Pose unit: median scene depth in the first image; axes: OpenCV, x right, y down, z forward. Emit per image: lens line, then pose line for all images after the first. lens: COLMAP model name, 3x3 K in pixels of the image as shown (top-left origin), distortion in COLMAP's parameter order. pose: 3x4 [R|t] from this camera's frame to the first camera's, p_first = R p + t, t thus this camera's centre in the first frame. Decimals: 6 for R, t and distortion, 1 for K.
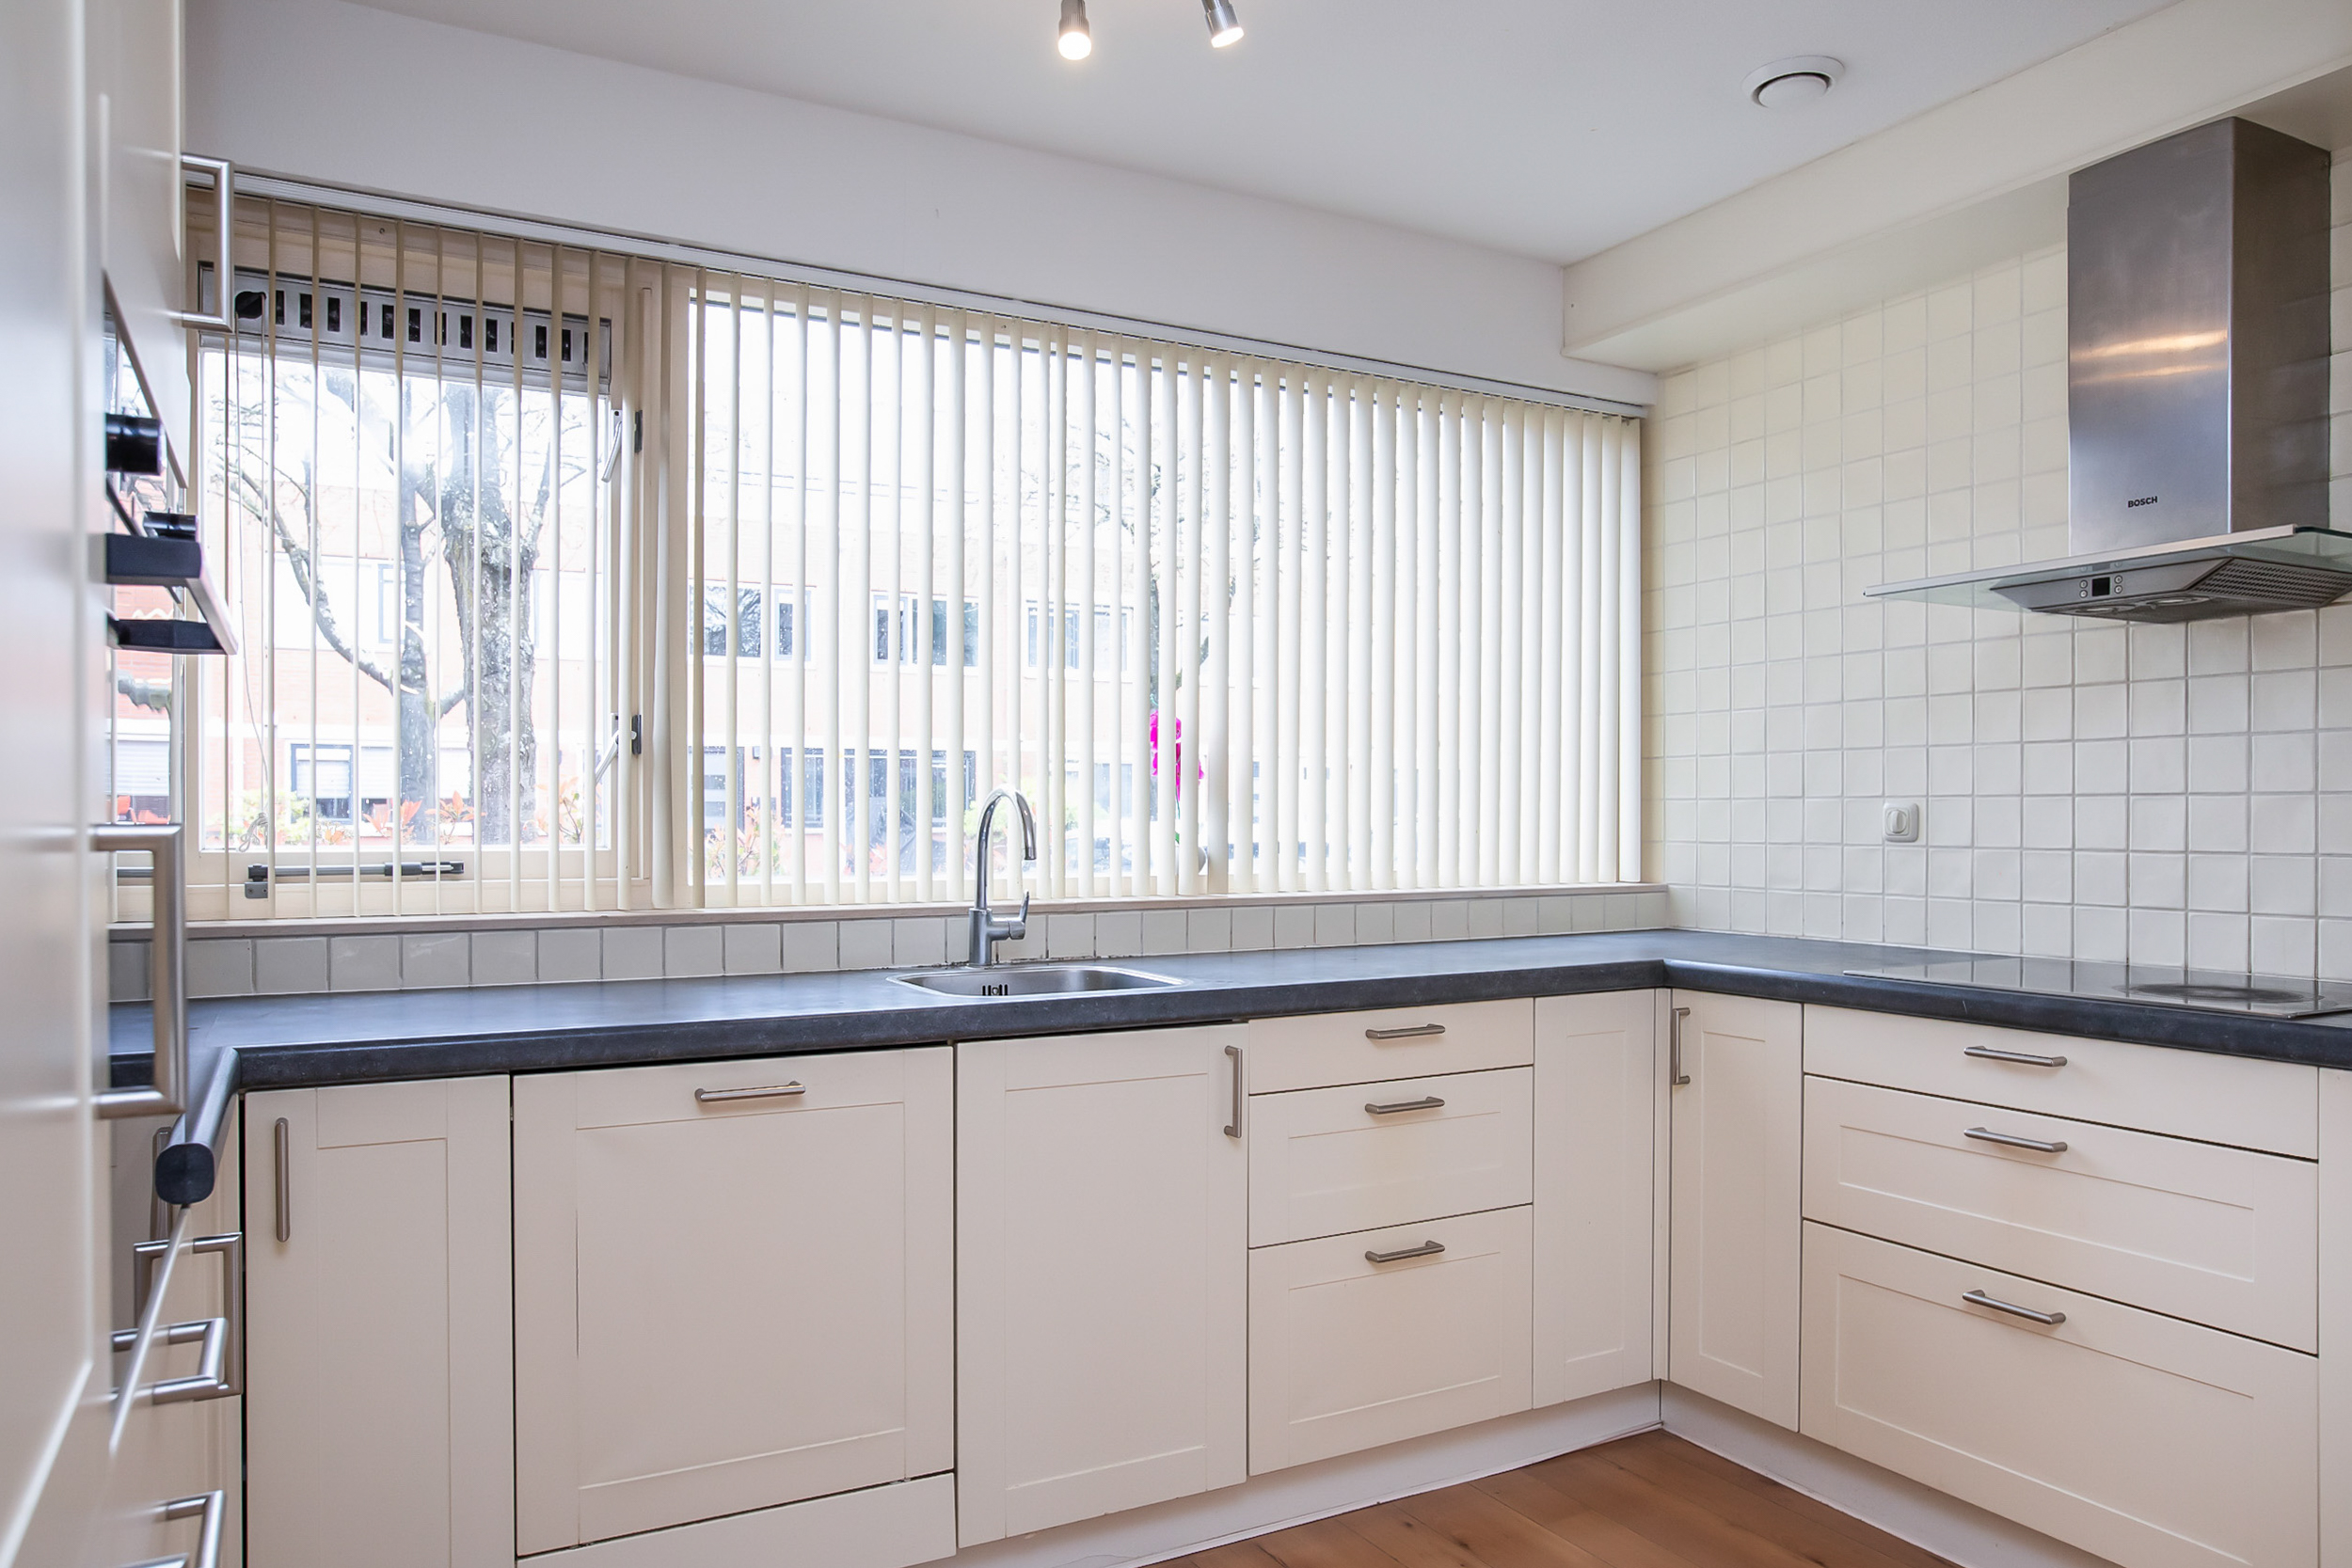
lens RADIAL K [[1488.7, 0, 995.5], [0, 1488.7, 811.8], [0, 0, 1]] dist [-0.038596, 0.000844]
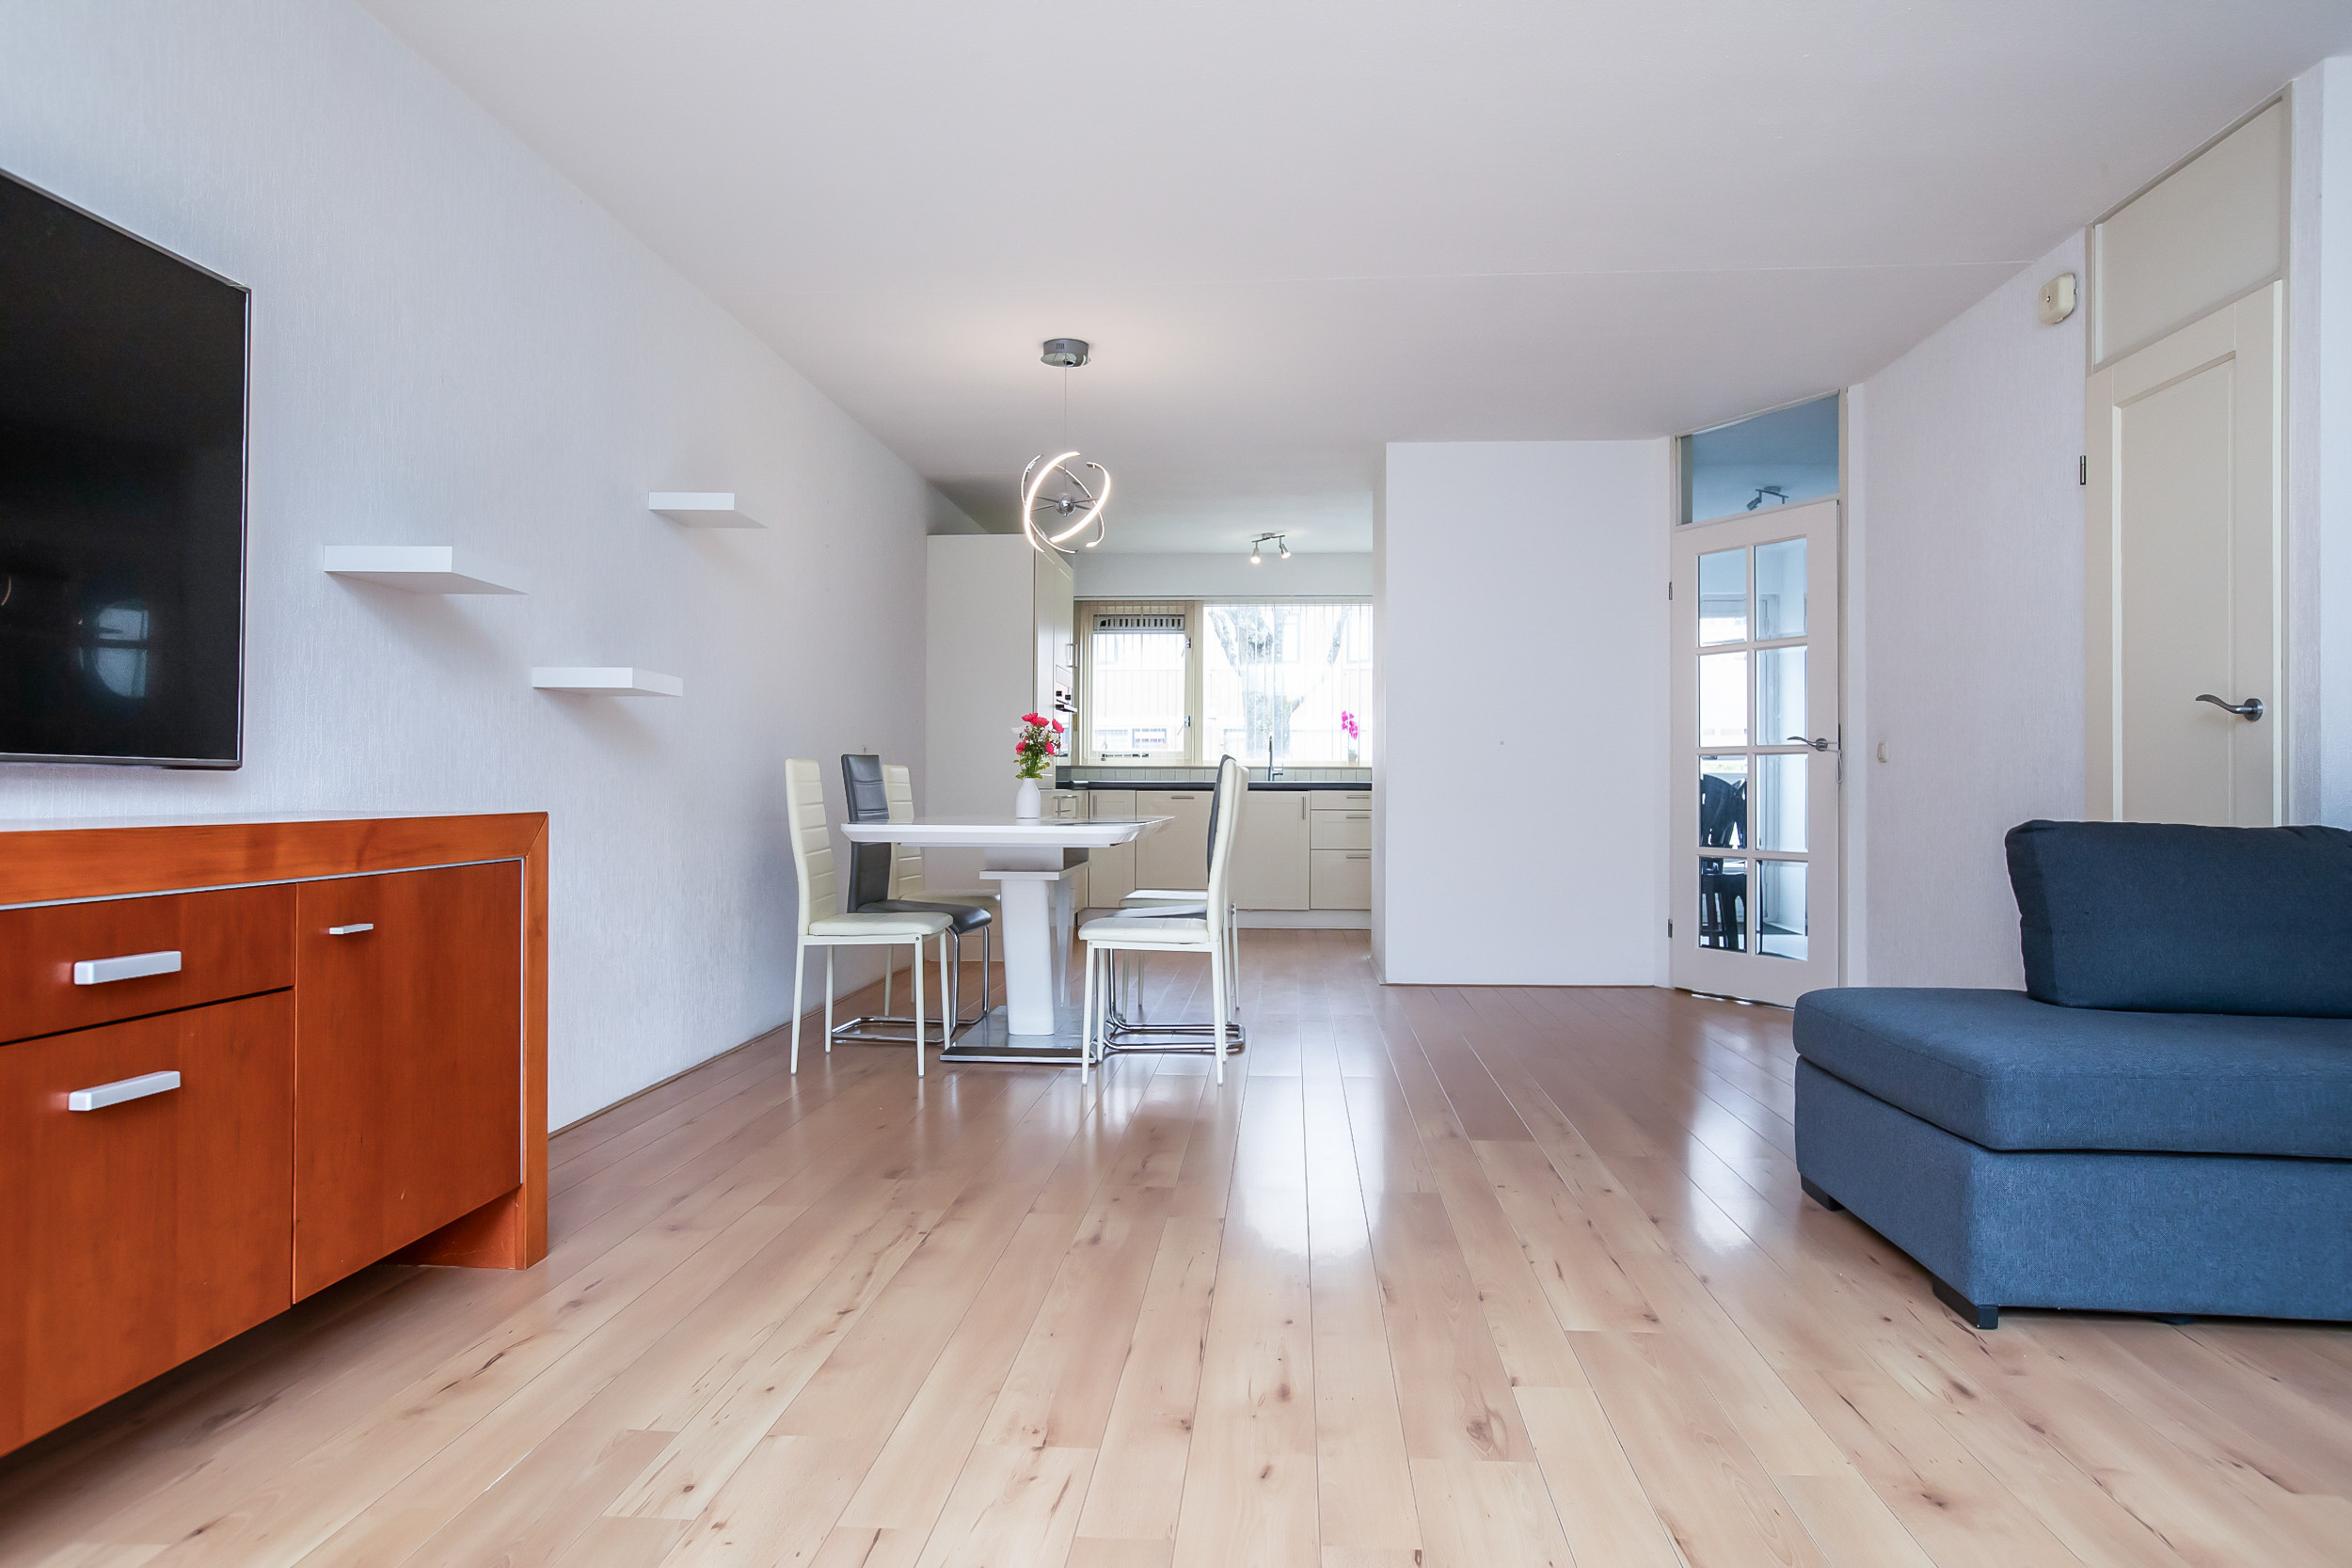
lens RADIAL K [[1450.1, 0, 1167.1], [0, 1450.1, 770.0], [0, 0, 1]] dist [-0.055932, 0.036166]
pose [[0.860094, 0.002496, -0.510130, 1.604915], [-0.011076, 0.999844, -0.013783, 0.125580], [0.510016, 0.017505, 0.859987, -2.236979]]
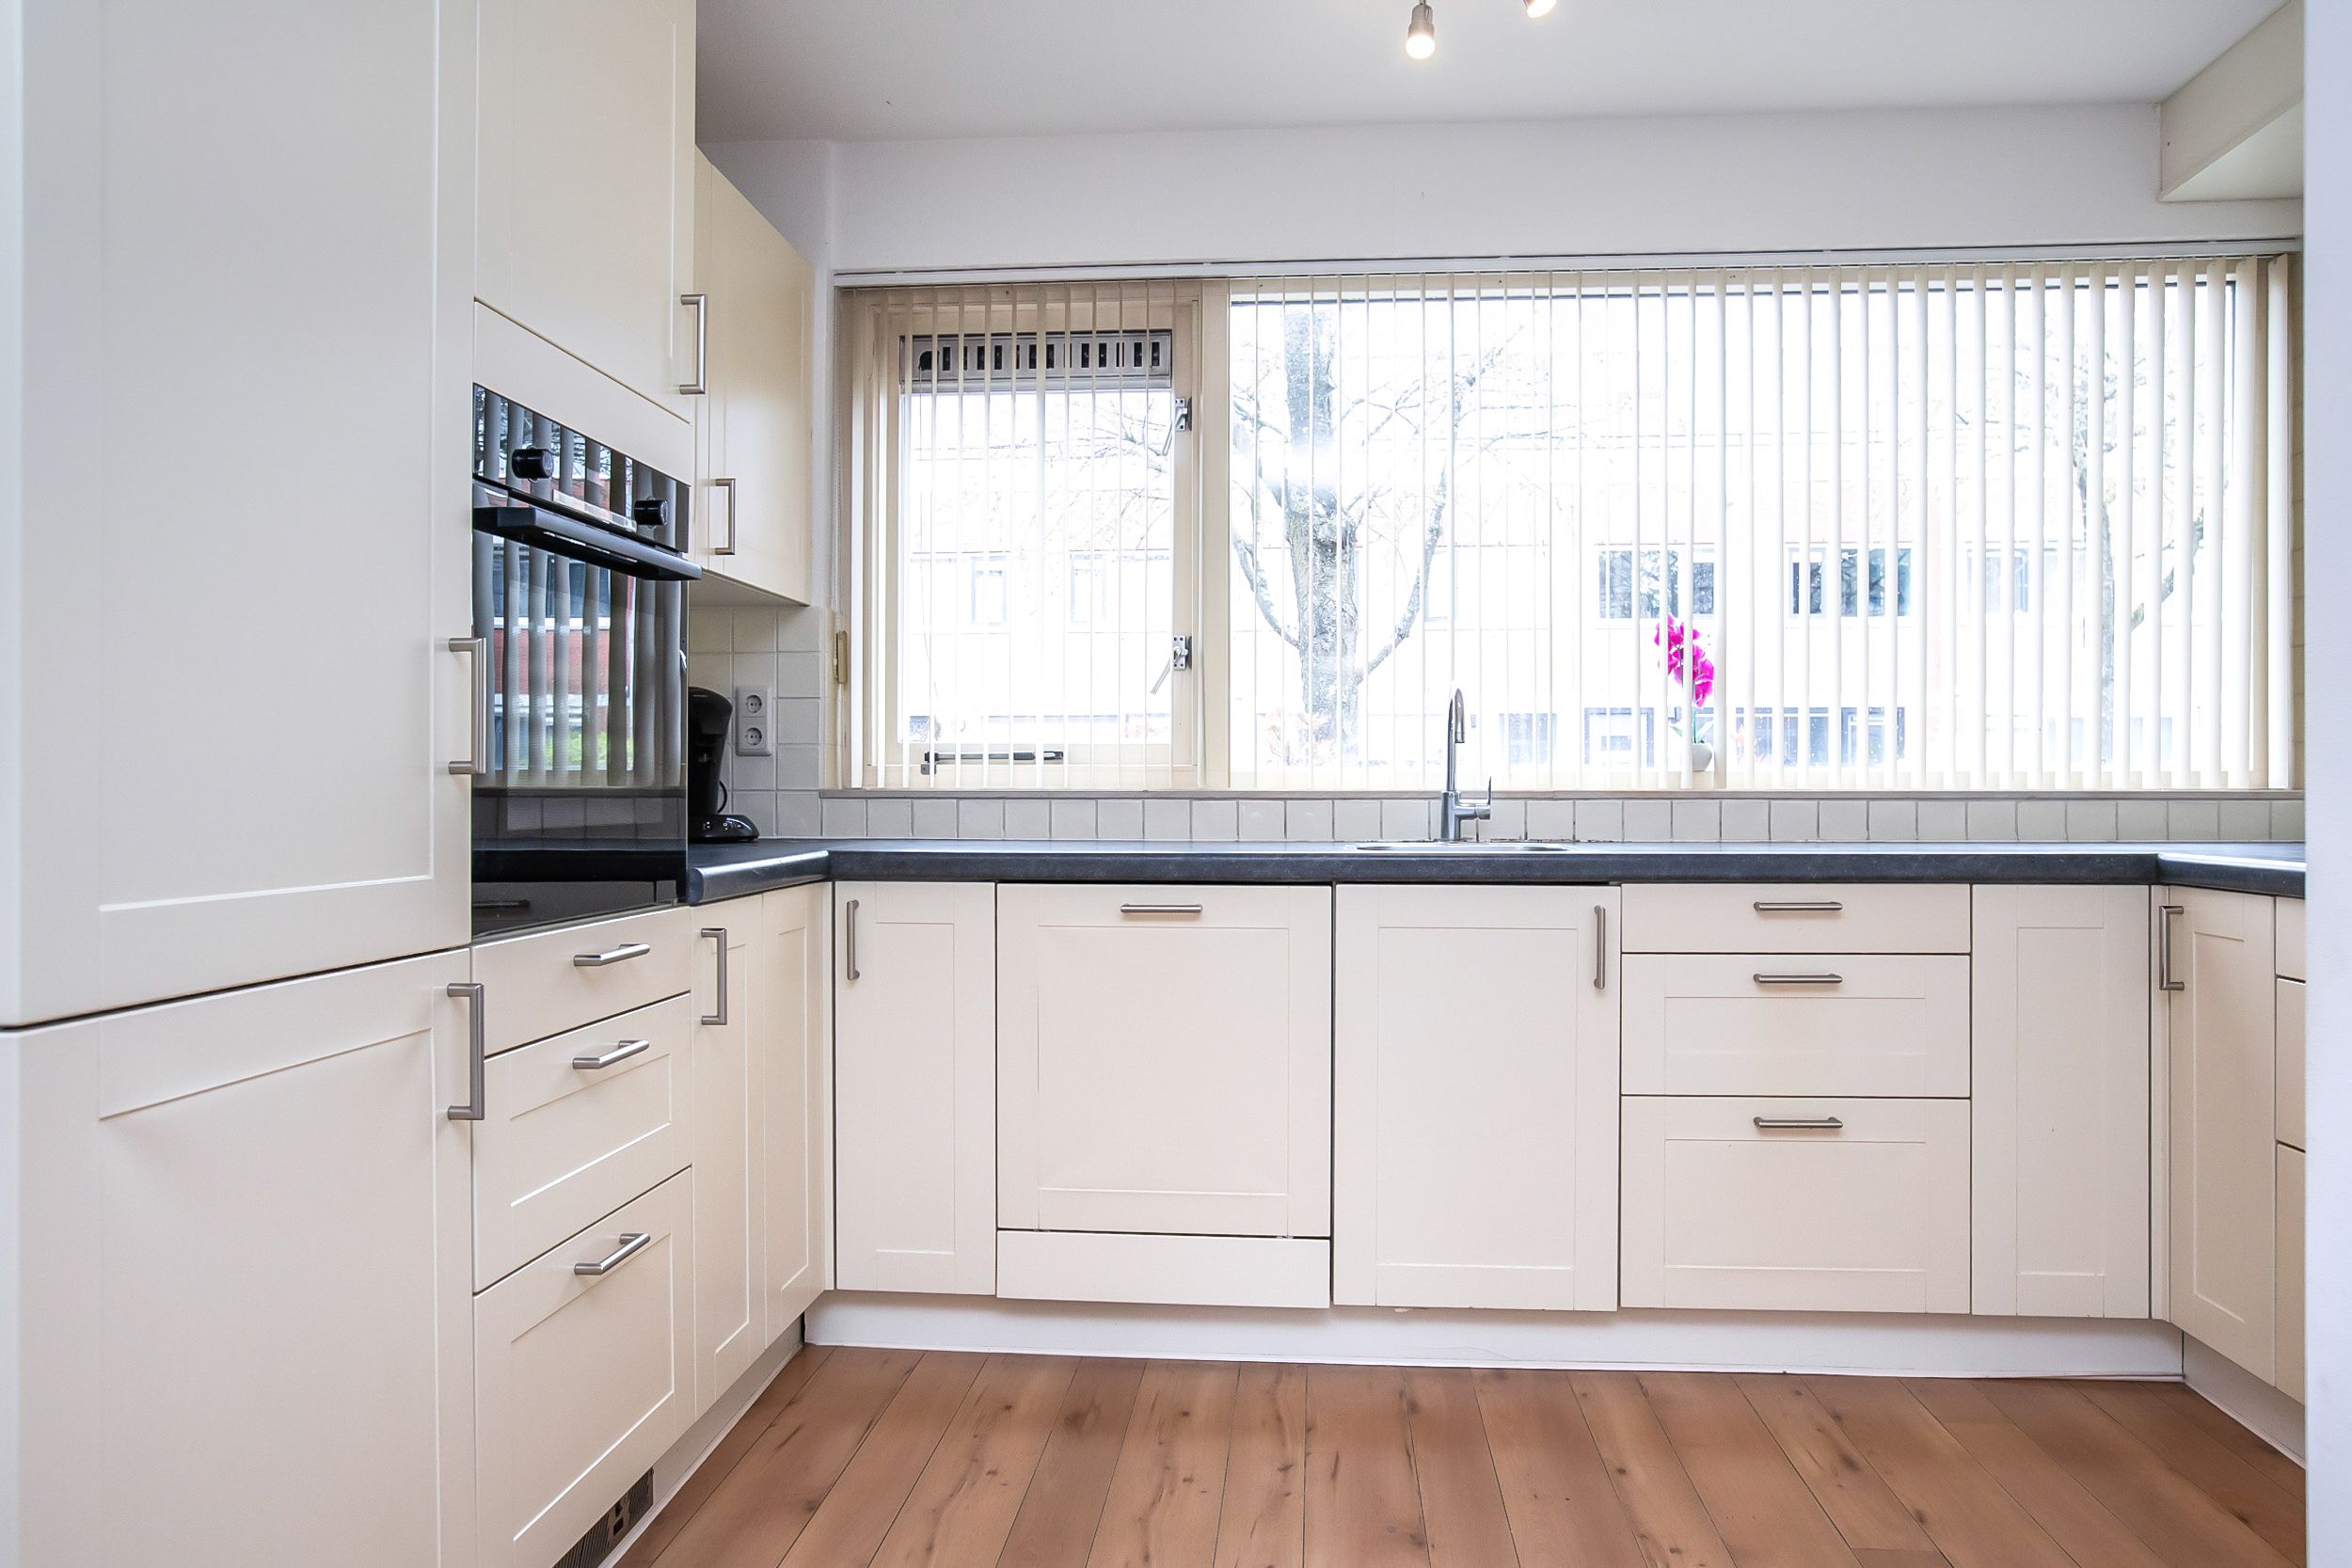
lens RADIAL K [[1450.1, 0, 1167.1], [0, 1450.1, 770.0], [0, 0, 1]] dist [-0.055932, 0.036166]
pose [[0.852676, 0.000007, -0.522439, 0.381903], [-0.005008, 0.999954, -0.008159, 0.057898], [0.522415, 0.009574, 0.852637, -0.065613]]
